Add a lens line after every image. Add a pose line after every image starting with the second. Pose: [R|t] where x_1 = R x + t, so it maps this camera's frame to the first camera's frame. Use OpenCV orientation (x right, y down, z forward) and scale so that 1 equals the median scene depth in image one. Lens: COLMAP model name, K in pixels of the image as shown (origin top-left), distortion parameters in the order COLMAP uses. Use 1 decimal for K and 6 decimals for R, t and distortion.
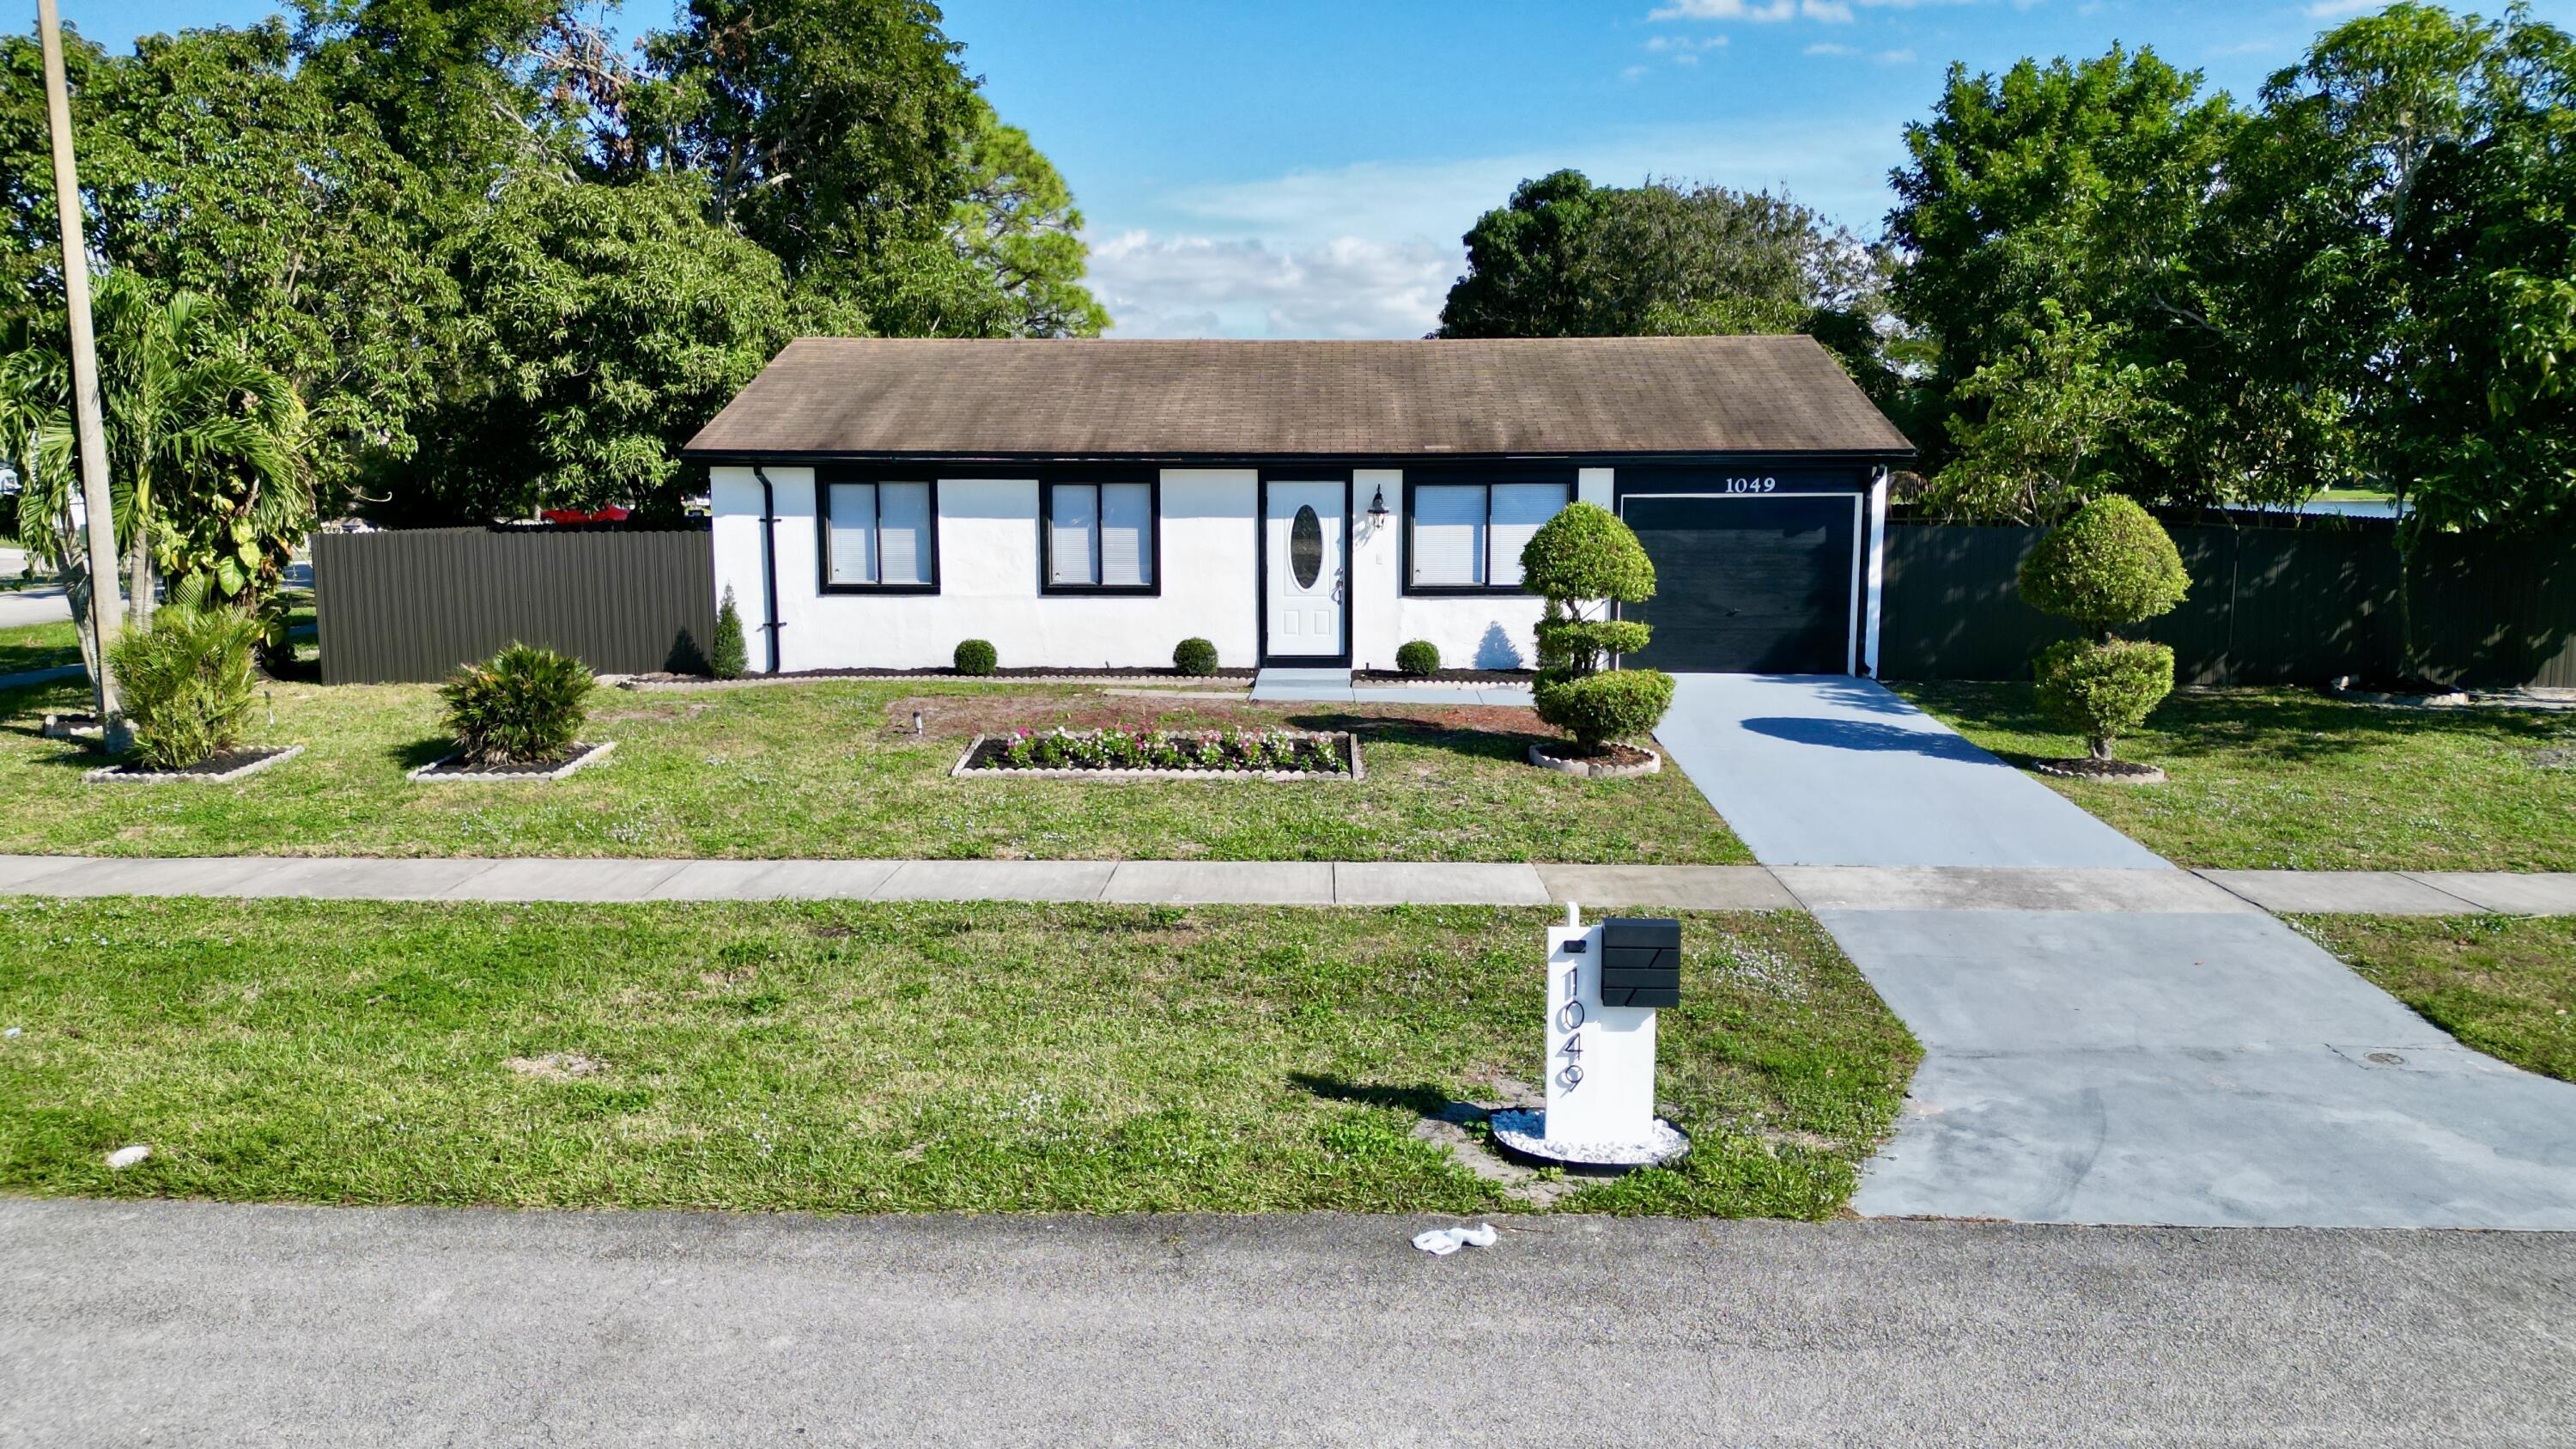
lens RADIAL K [[1802.6, 0, 1289.7], [0, 1802.6, 717.6], [0, 0, 1]] dist [0.077097, -0.080772]
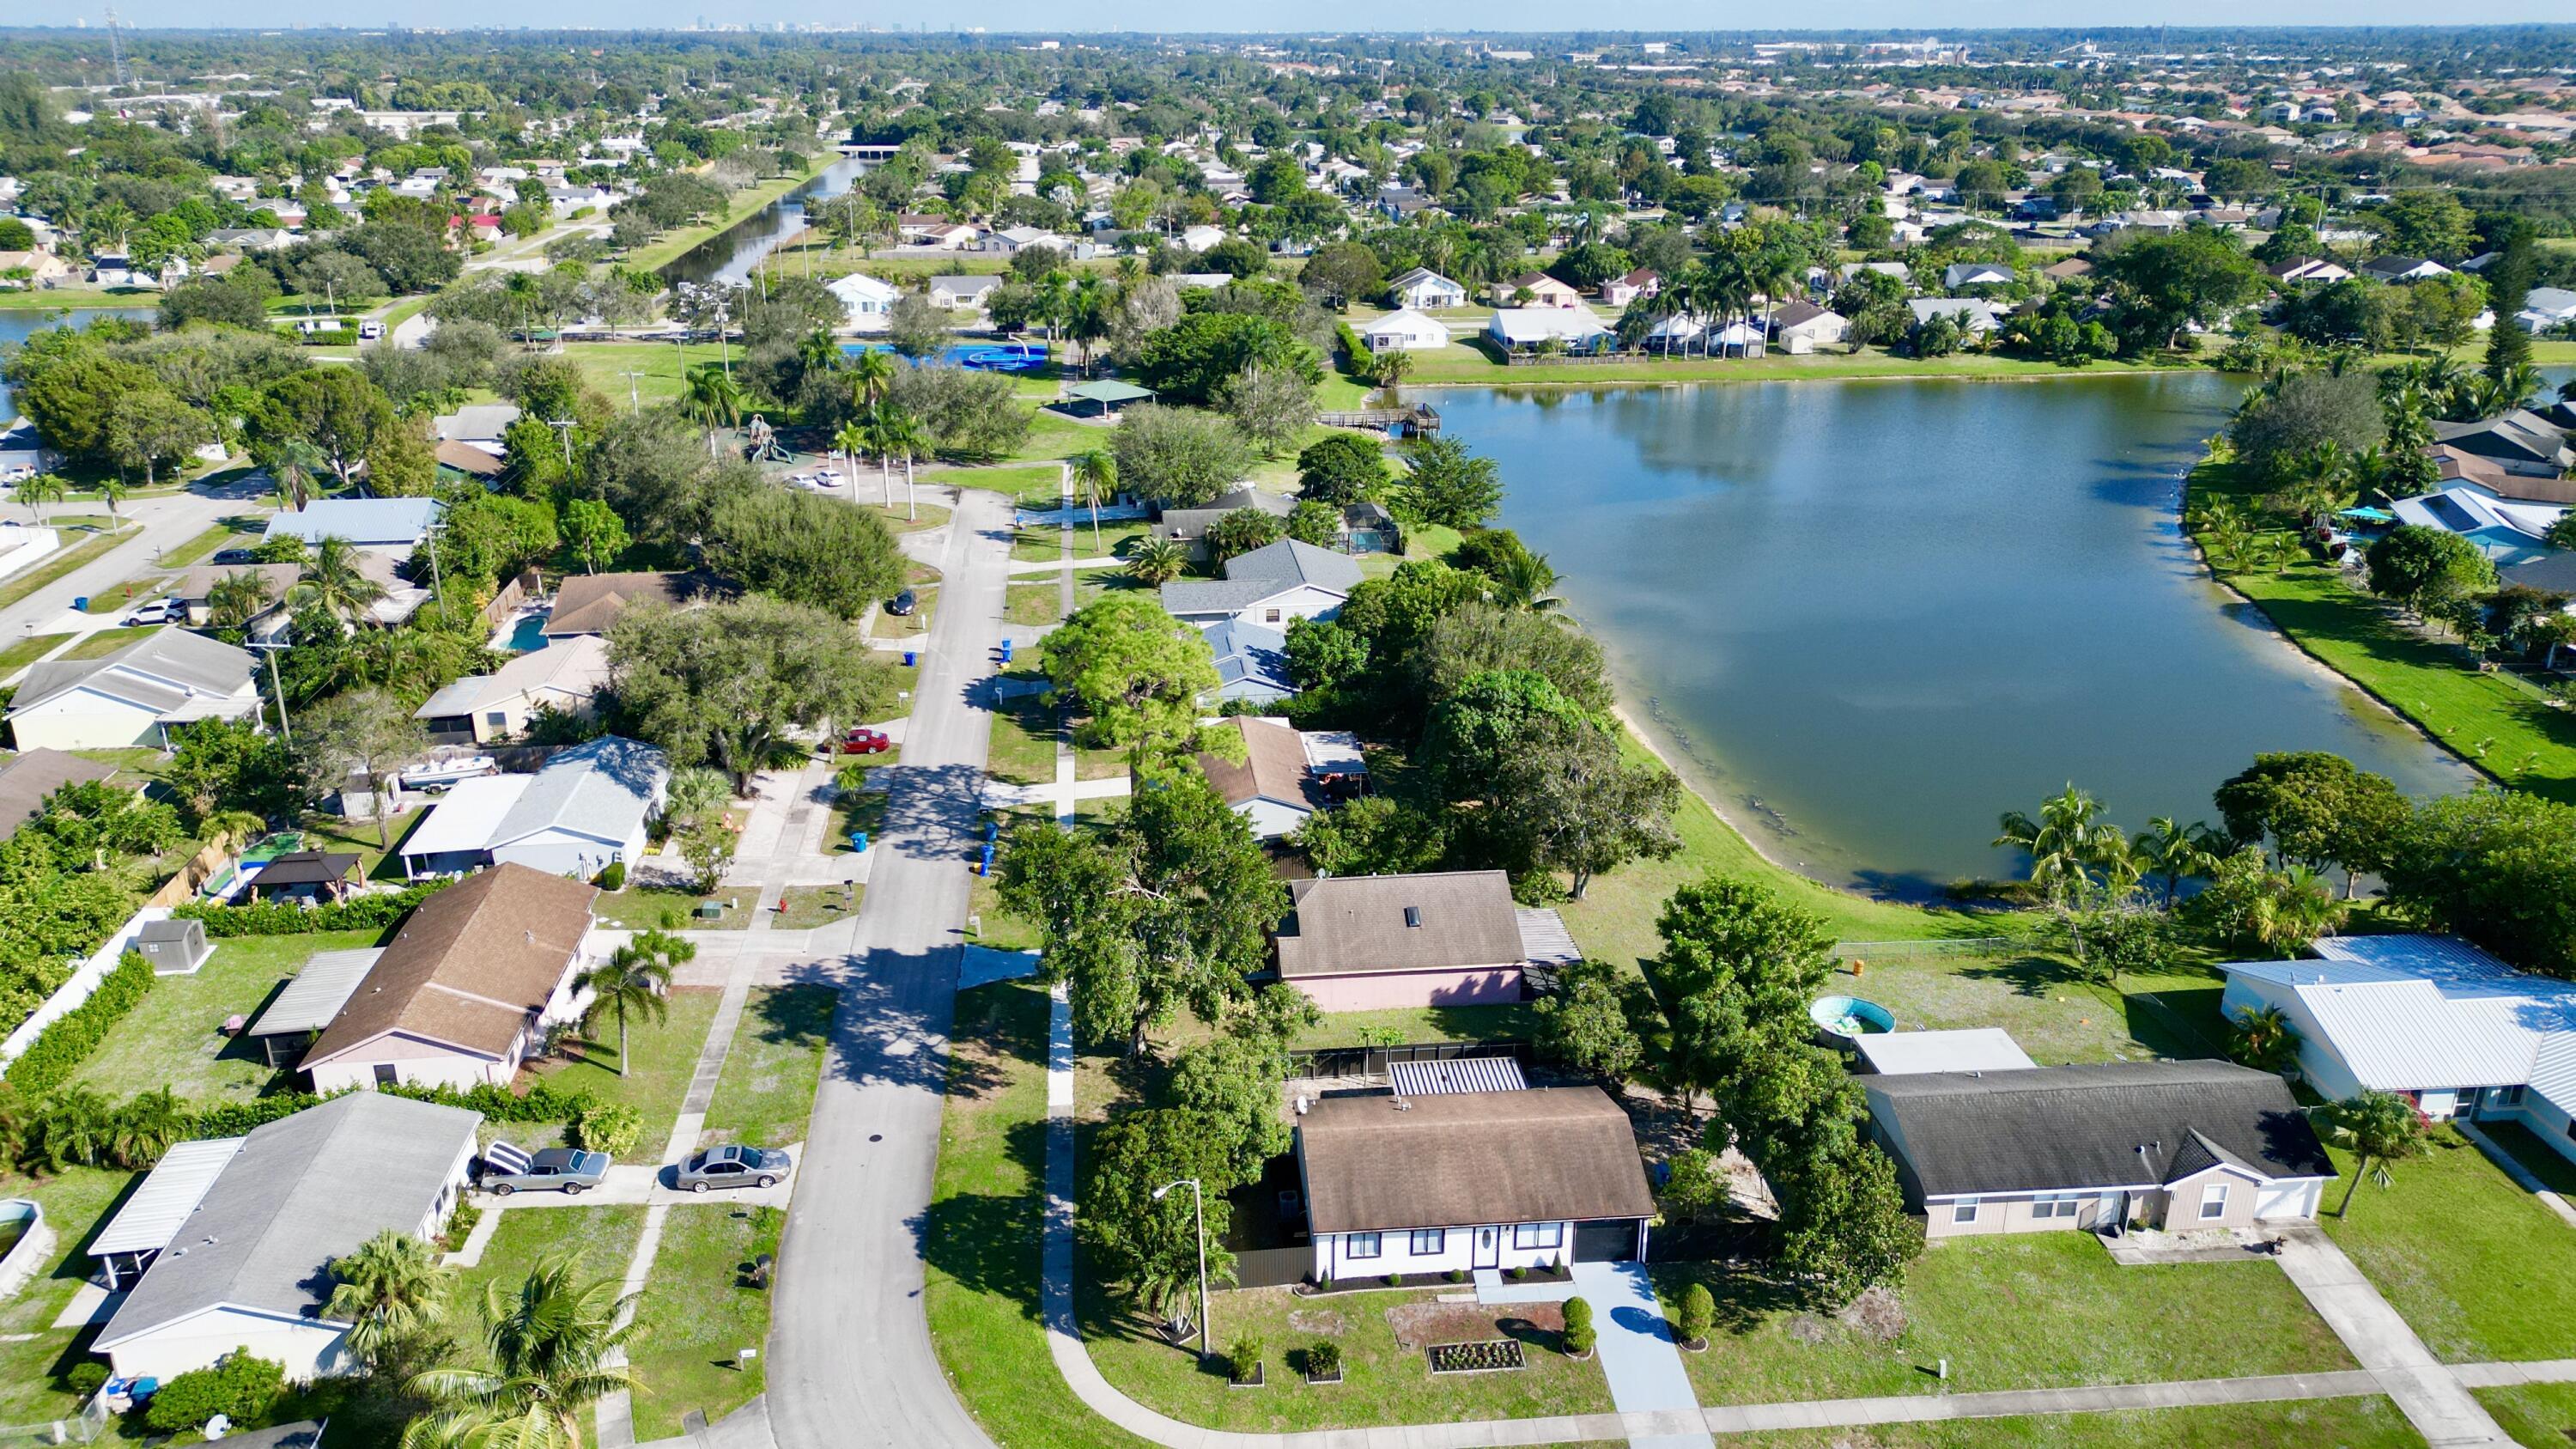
lens RADIAL K [[1802.6, 0, 1289.7], [0, 1802.6, 717.6], [0, 0, 1]] dist [0.077097, -0.080772]
pose [[0.993884, -0.040460, 0.102748, -0.707452], [0.016146, 0.973704, 0.227243, -1.933449], [-0.109240, -0.224195, 0.968402, -2.186015]]
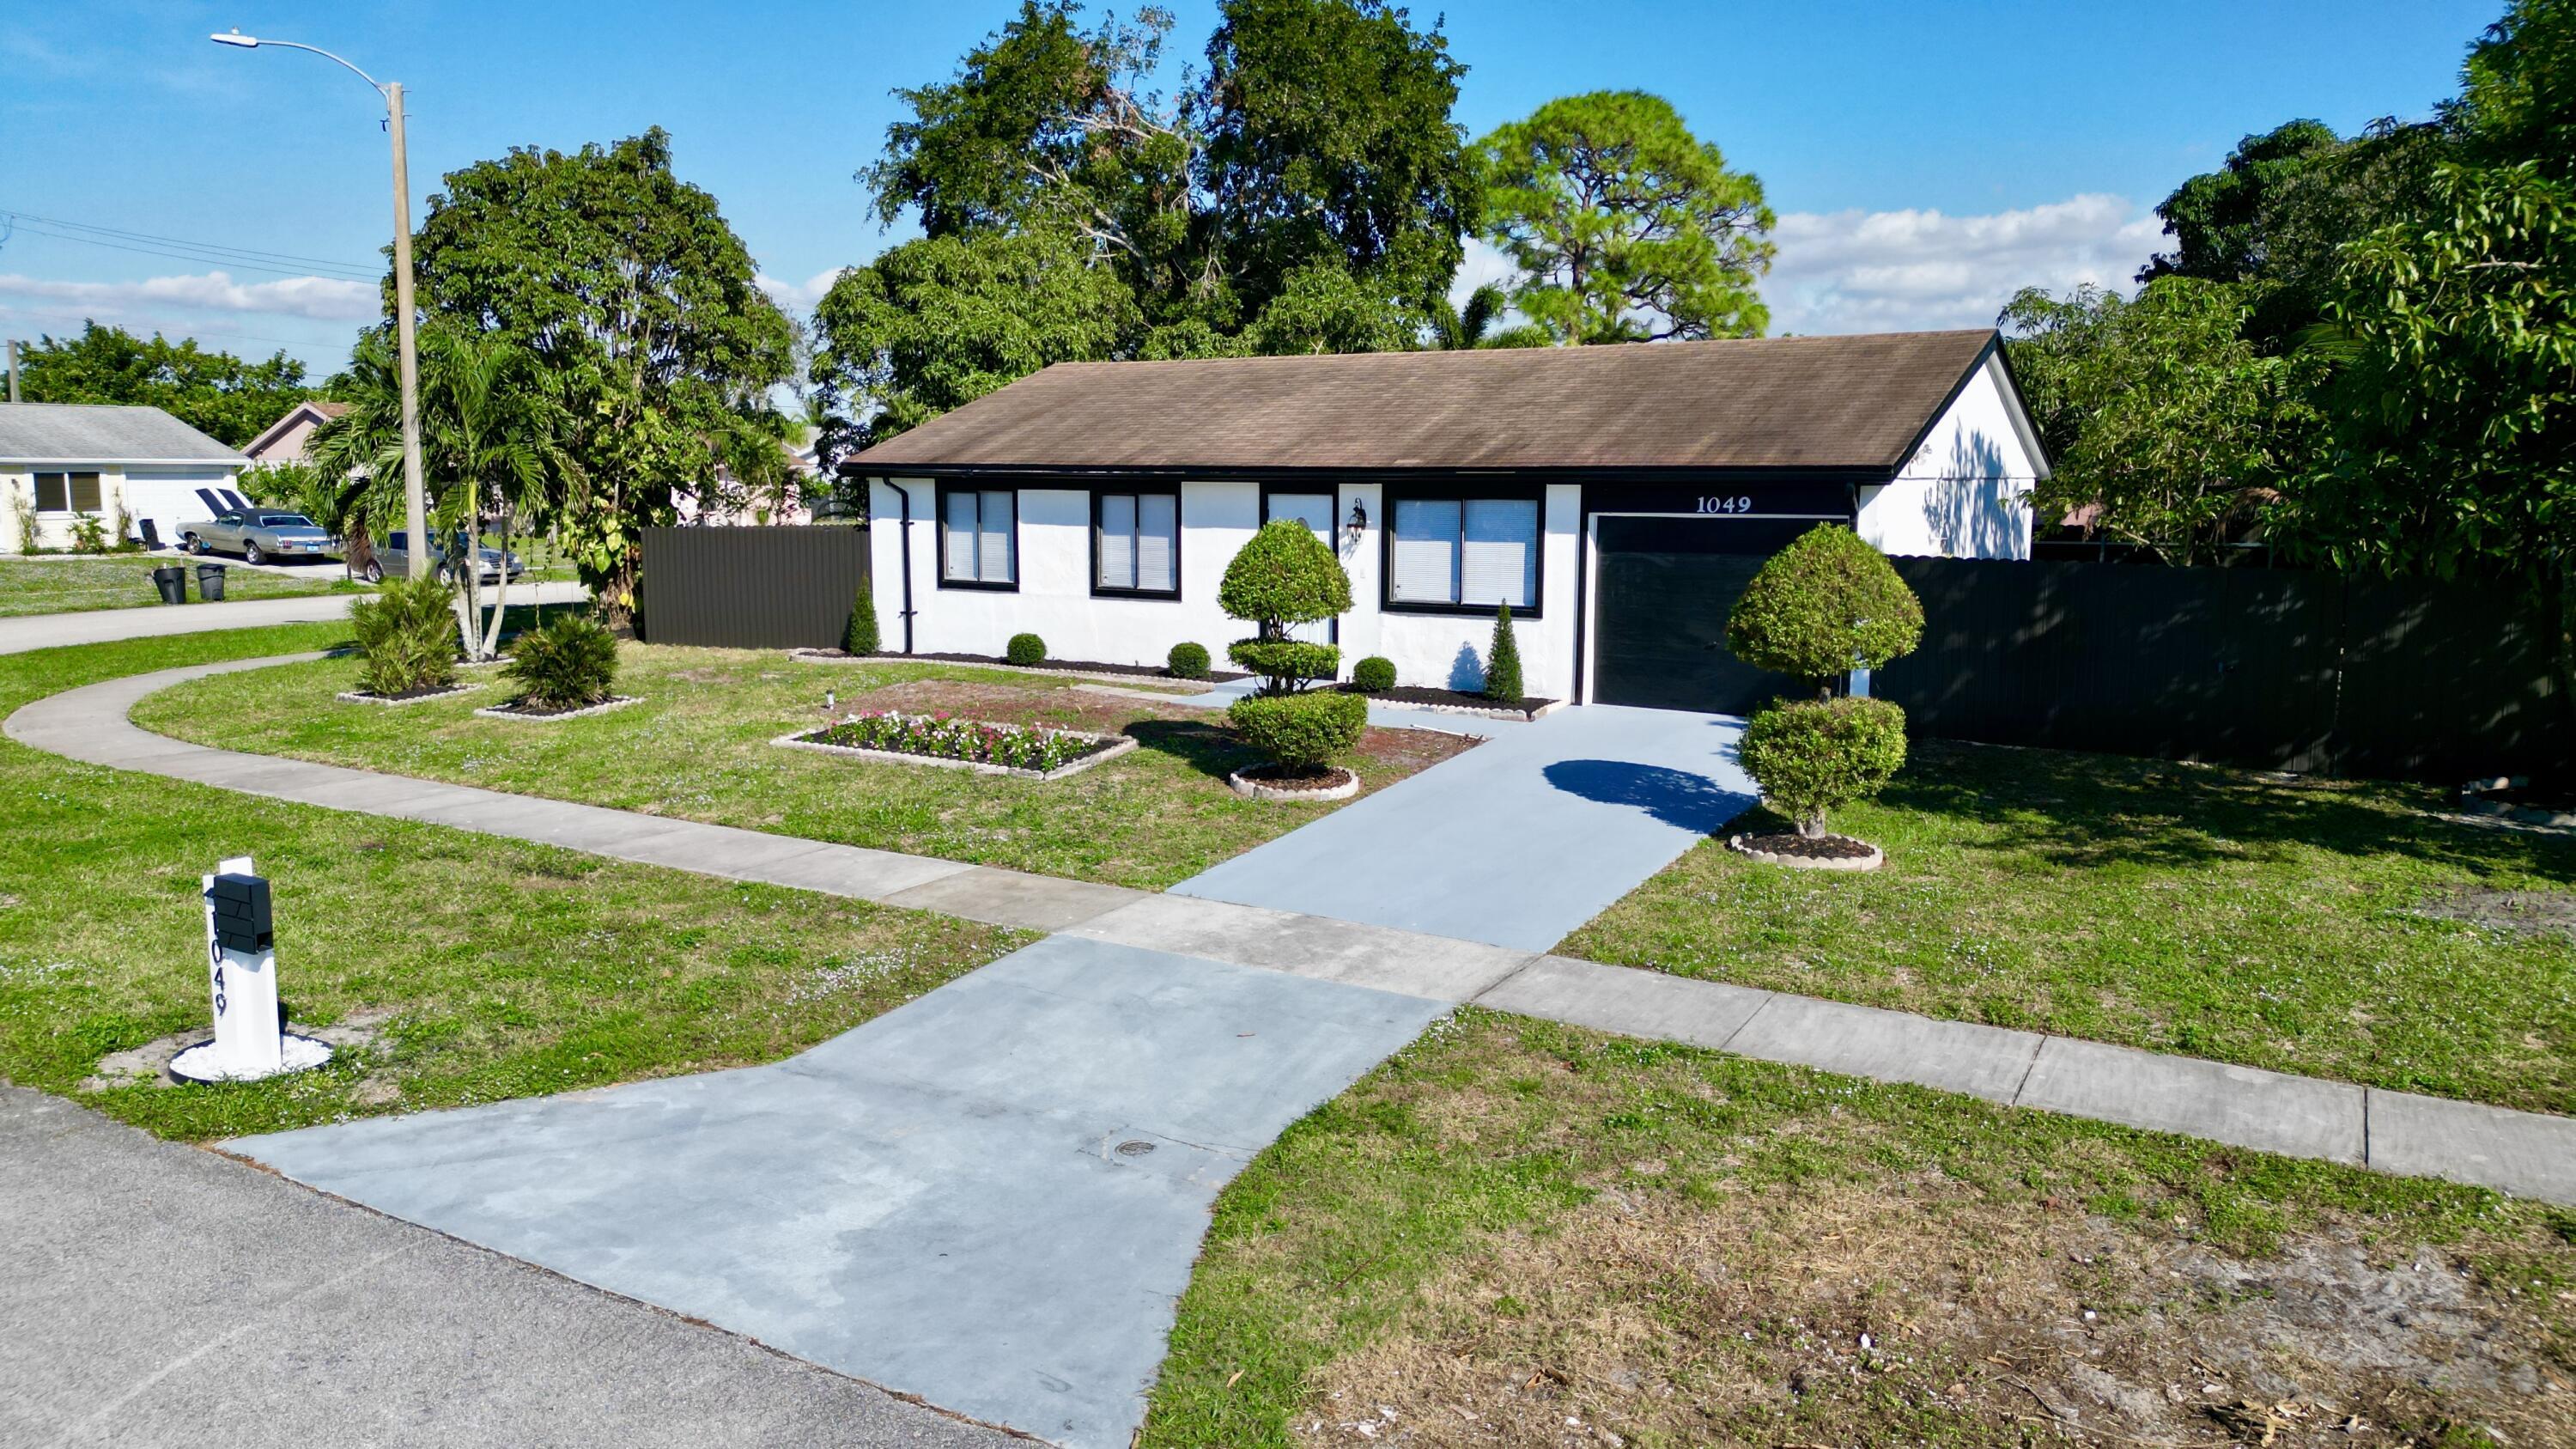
lens RADIAL K [[1802.6, 0, 1289.7], [0, 1802.6, 717.6], [0, 0, 1]] dist [0.077097, -0.080772]
pose [[0.862660, 0.073654, -0.500393, 0.535239], [-0.074442, 0.997055, 0.018423, -0.024538], [0.500277, 0.021357, 0.865602, 0.122943]]
